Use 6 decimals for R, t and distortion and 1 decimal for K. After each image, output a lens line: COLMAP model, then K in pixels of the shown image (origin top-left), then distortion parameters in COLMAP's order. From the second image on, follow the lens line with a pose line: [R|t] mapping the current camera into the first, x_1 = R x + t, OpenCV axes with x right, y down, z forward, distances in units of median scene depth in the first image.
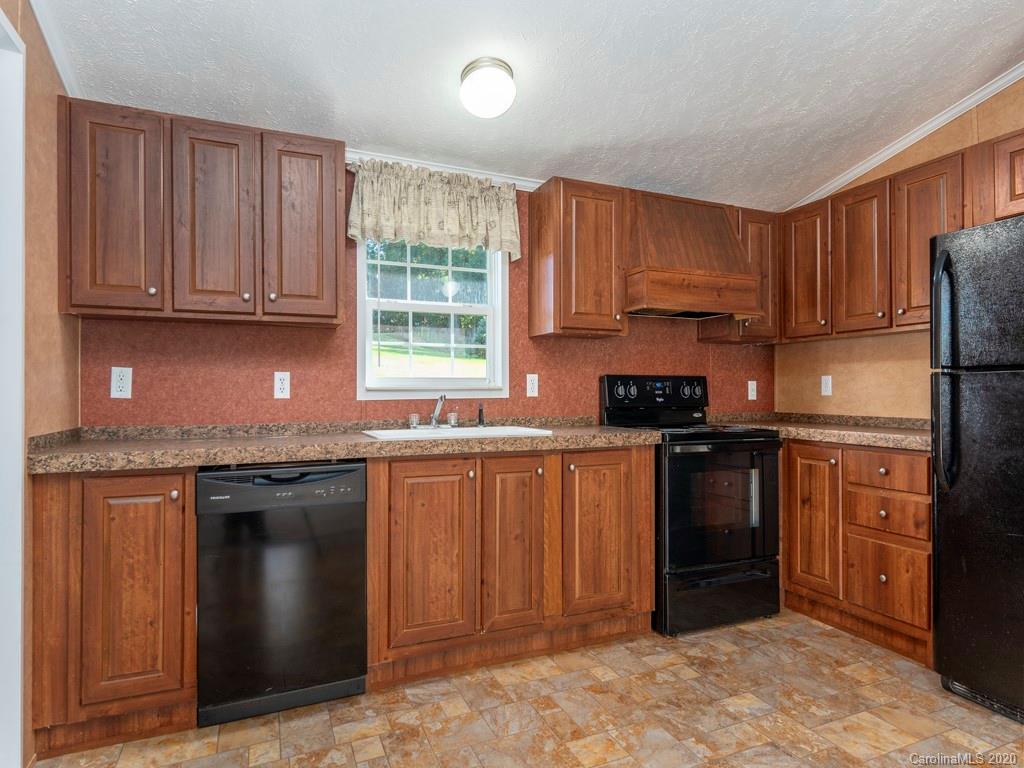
lens RADIAL K [[587.8, 0, 508.6], [0, 587.8, 385.4], [0, 0, 1]] dist [-0.003940, -0.001238]
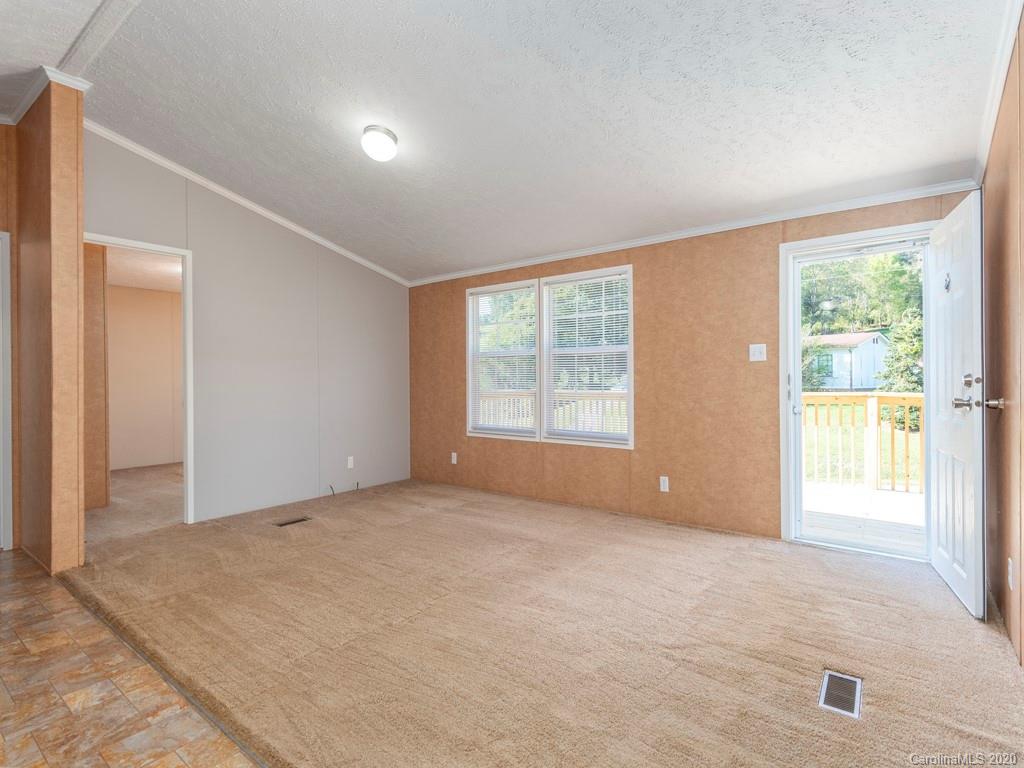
lens RADIAL K [[516.6, 0, 512.4], [0, 516.6, 381.3], [0, 0, 1]] dist [-0.000136, -0.000037]
pose [[-0.497368, 0.000197, 0.867540, -0.269821], [-0.004286, 0.999987, -0.002684, 0.003162], [-0.867529, -0.005053, -0.497360, 0.306711]]
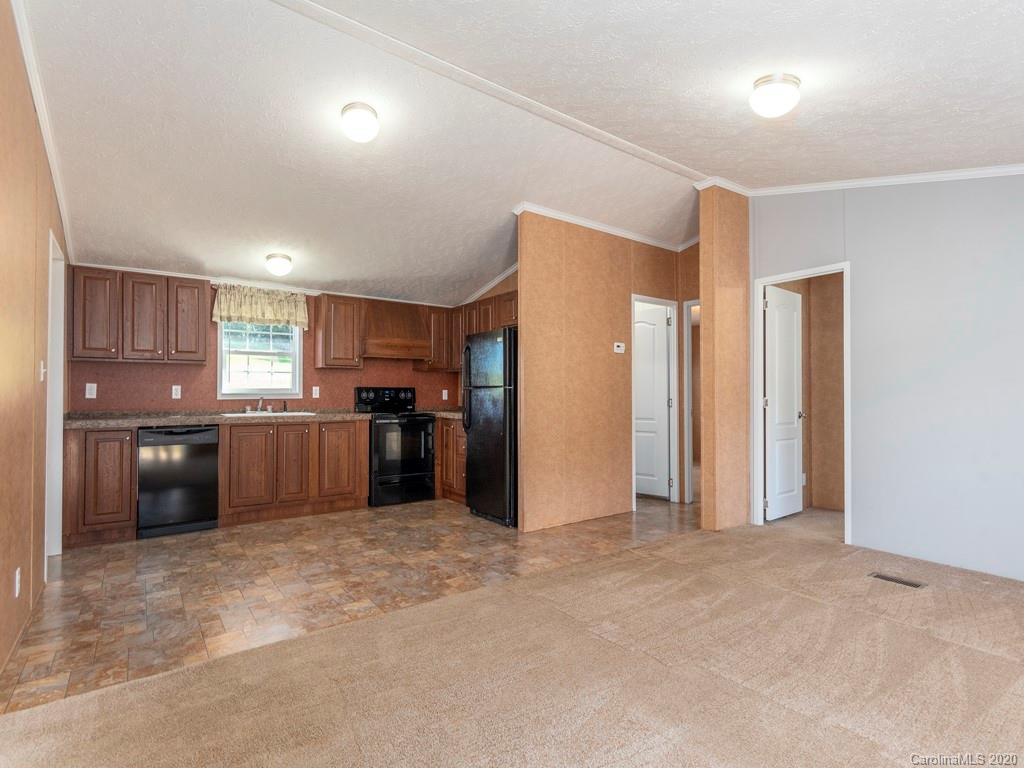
lens RADIAL K [[516.6, 0, 521.1], [0, 516.6, 388.1], [0, 0, 1]] dist [-0.000136, -0.000037]
pose [[0.969563, 0.007358, 0.244730, 0.344907], [-0.007896, 0.999968, 0.001220, -0.025564], [-0.244714, -0.003115, 0.969590, -1.054823]]
